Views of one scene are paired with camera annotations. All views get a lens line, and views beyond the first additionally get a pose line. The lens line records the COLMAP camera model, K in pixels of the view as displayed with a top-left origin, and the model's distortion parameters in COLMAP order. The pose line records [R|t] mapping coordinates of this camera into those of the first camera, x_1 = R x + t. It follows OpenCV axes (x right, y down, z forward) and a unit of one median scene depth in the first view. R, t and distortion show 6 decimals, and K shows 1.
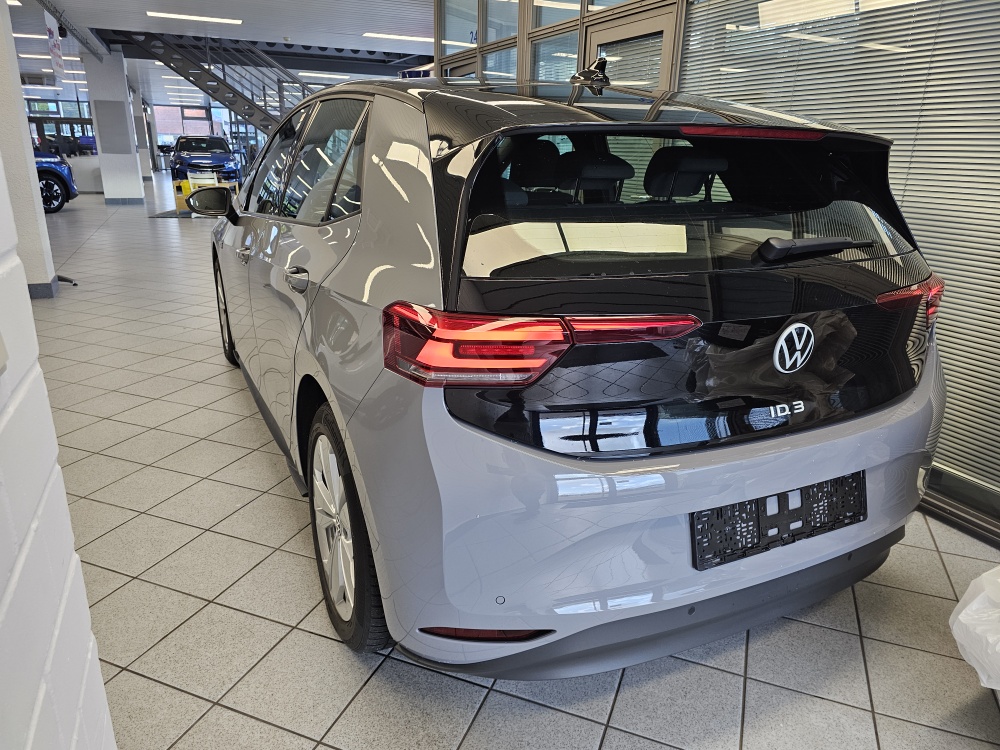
lens RADIAL K [[681.0, 0, 510.9], [0, 681.0, 384.9], [0, 0, 1]] dist [0.041822, -0.046061]
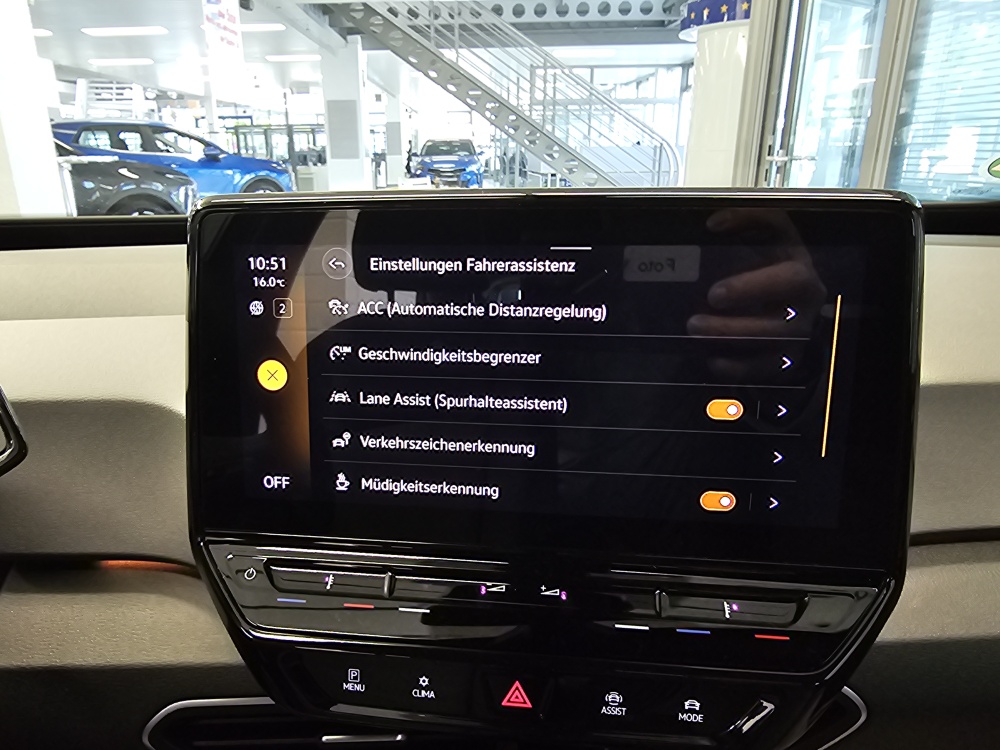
lens RADIAL K [[673.7, 0, 455.0], [0, 673.7, 379.7], [0, 0, 1]] dist [0.016071, -0.005038]
pose [[0.896446, 0.101392, -0.431398, -0.033239], [-0.105178, 0.994338, 0.015141, -0.076265], [0.430491, 0.031800, 0.902035, 0.265905]]
